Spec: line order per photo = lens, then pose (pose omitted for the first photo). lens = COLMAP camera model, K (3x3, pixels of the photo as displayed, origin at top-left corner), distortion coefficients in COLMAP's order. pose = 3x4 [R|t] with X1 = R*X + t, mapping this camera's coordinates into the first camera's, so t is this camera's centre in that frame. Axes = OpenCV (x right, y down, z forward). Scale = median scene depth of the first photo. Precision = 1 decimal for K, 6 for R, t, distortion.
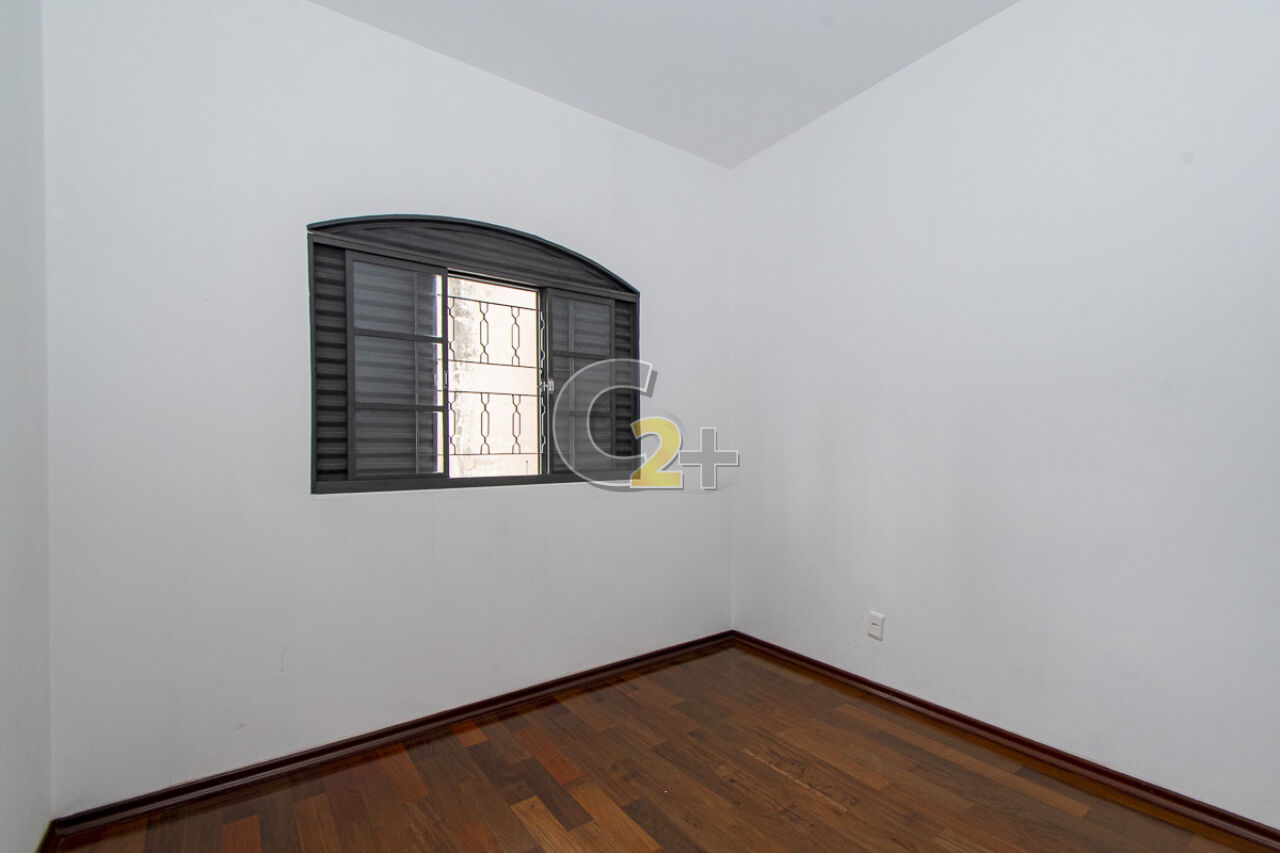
lens RADIAL K [[663.6, 0, 639.9], [0, 663.6, 453.3], [0, 0, 1]] dist [-0.003379, -0.000142]
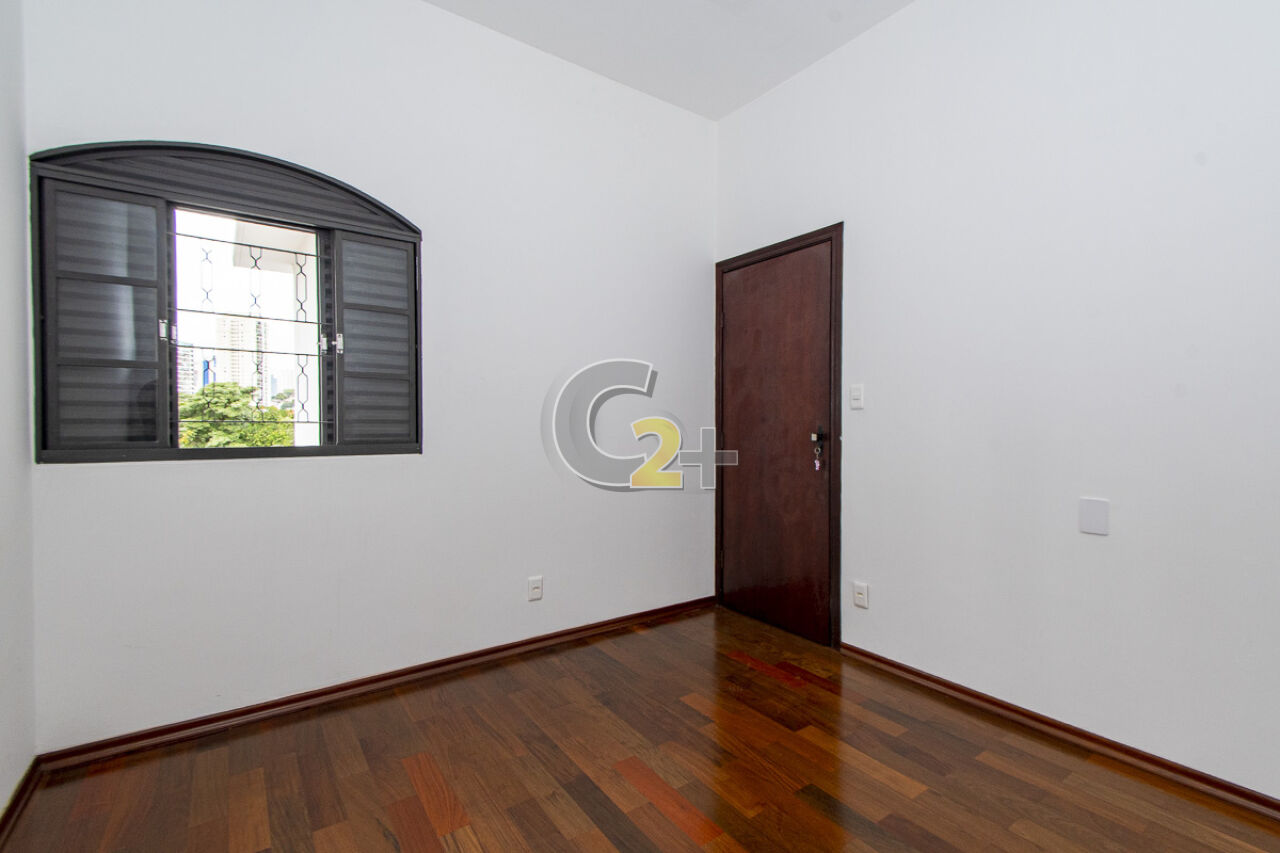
lens RADIAL K [[573.0, 0, 640.0], [0, 573.0, 426.5], [0, 0, 1]] dist [0.015777, -0.000572]
pose [[0.994689, 0.013207, -0.102078, 0.340165], [-0.012478, 0.999892, 0.007780, -0.004250], [0.102170, -0.006465, 0.994746, 0.293686]]
